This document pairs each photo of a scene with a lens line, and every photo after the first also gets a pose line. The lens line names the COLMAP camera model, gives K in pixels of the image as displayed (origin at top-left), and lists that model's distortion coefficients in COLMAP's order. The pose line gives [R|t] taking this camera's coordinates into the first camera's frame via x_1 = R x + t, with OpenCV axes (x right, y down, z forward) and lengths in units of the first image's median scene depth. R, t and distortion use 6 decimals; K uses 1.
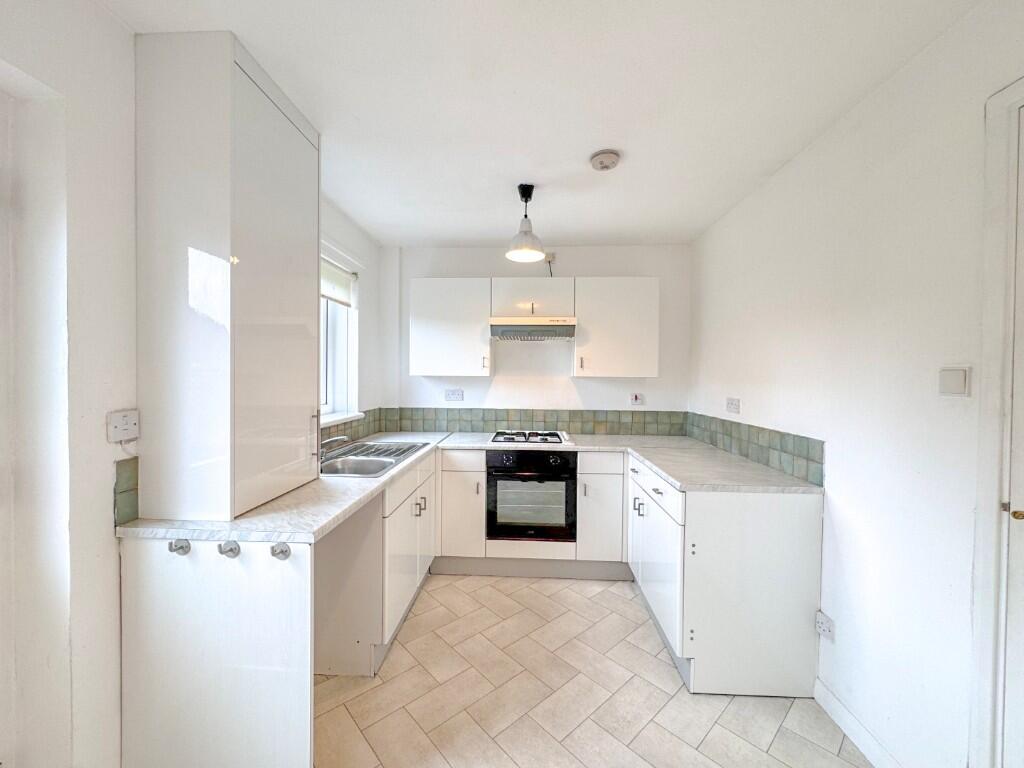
lens RADIAL K [[407.4, 0, 511.5], [0, 407.4, 384.8], [0, 0, 1]] dist [-0.002914, -0.000445]
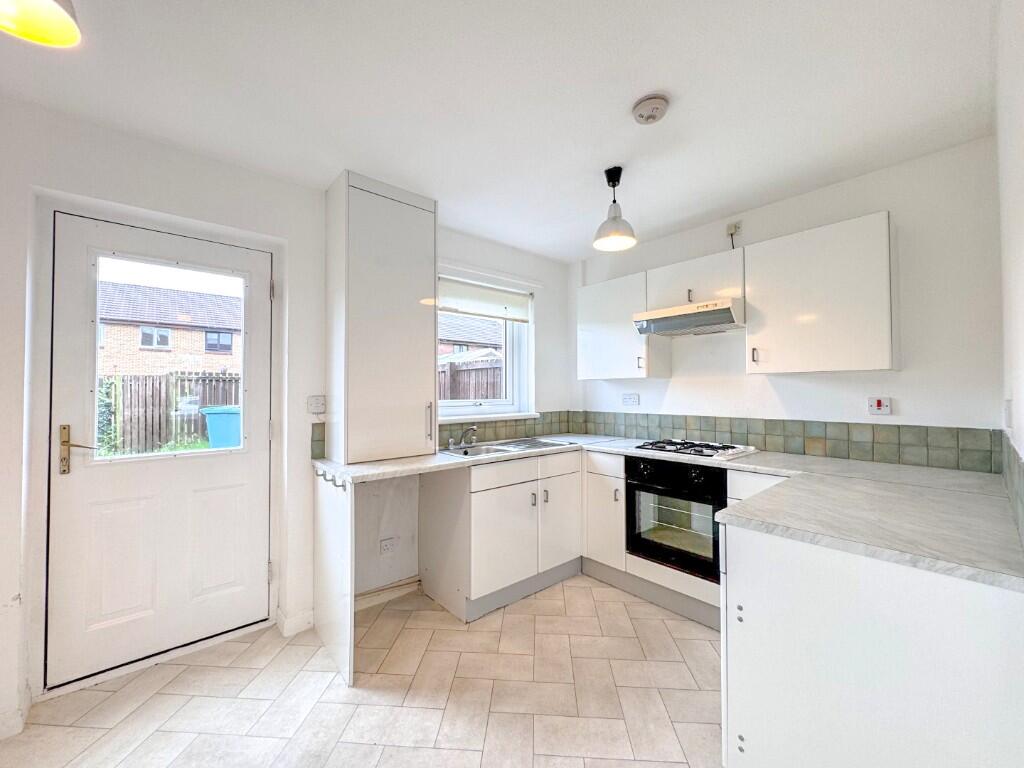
lens RADIAL K [[407.4, 0, 511.1], [0, 407.4, 384.7], [0, 0, 1]] dist [-0.002914, -0.000445]
pose [[0.691756, -0.022768, -0.721772, 0.430998], [-0.004828, 0.999335, -0.036150, 0.032321], [0.722115, 0.028491, 0.691186, 0.158324]]
